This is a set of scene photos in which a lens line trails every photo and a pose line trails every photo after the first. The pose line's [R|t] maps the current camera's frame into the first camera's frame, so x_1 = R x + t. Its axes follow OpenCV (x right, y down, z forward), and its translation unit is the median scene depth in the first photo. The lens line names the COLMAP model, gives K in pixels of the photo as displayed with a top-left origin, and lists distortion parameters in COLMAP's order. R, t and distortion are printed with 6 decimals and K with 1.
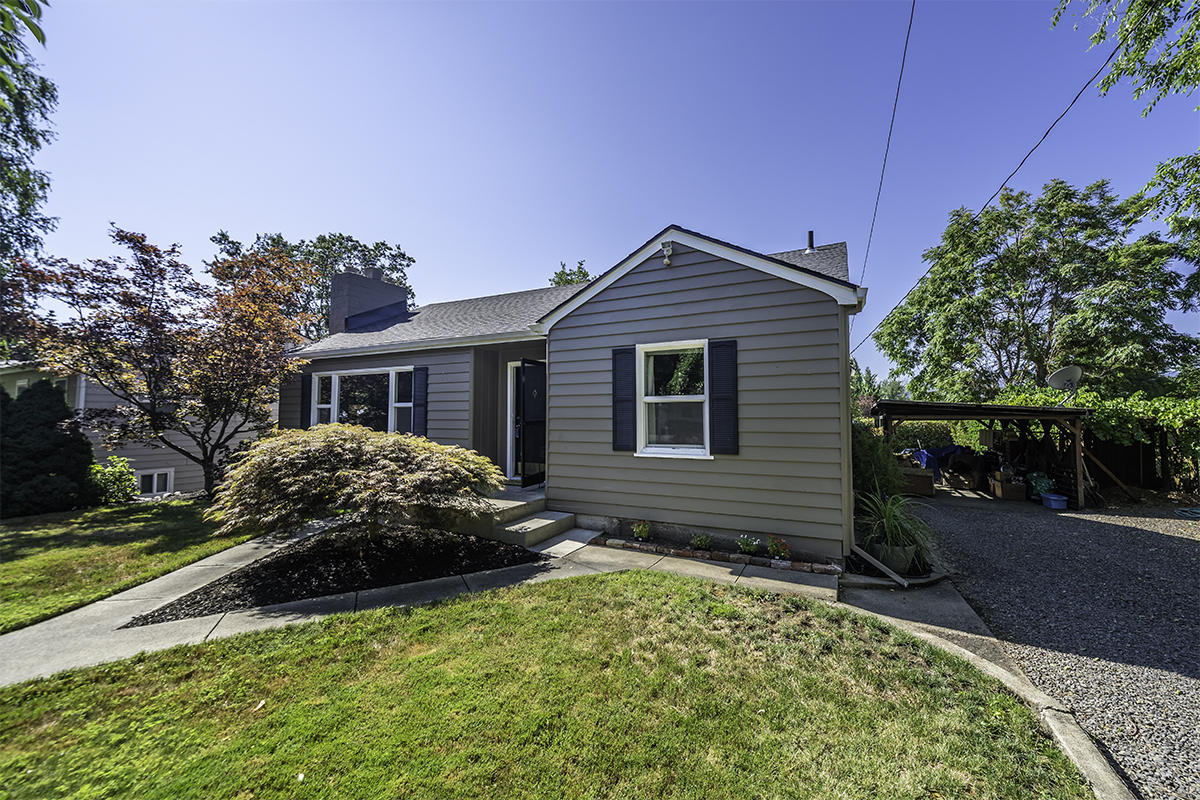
lens RADIAL K [[414.7, 0, 639.6], [0, 414.7, 398.7], [0, 0, 1]] dist [-0.000310, -0.000102]
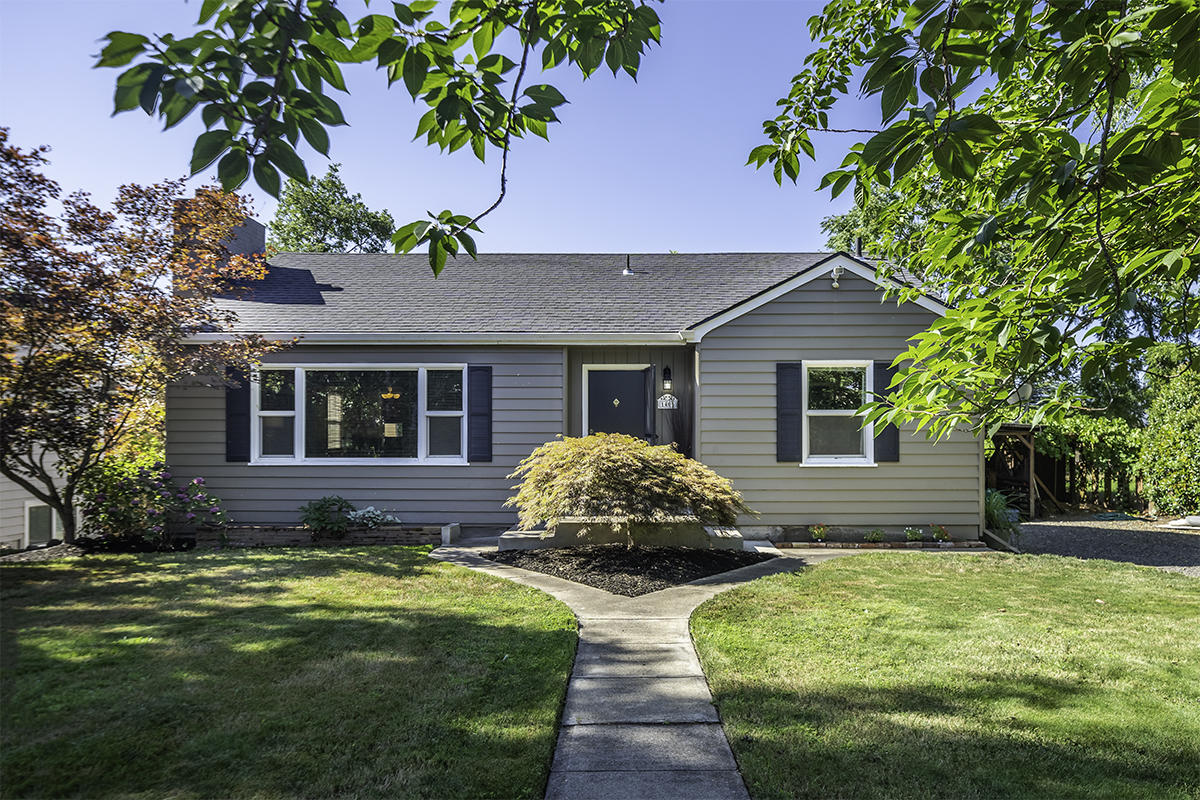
lens RADIAL K [[734.4, 0, 563.2], [0, 734.4, 436.1], [0, 0, 1]] dist [-0.006644, 0.004967]
pose [[0.932080, 0.002104, 0.362247, -1.224075], [-0.018175, 0.998995, 0.040964, -0.004144], [-0.361797, -0.044766, 0.931182, -0.509512]]
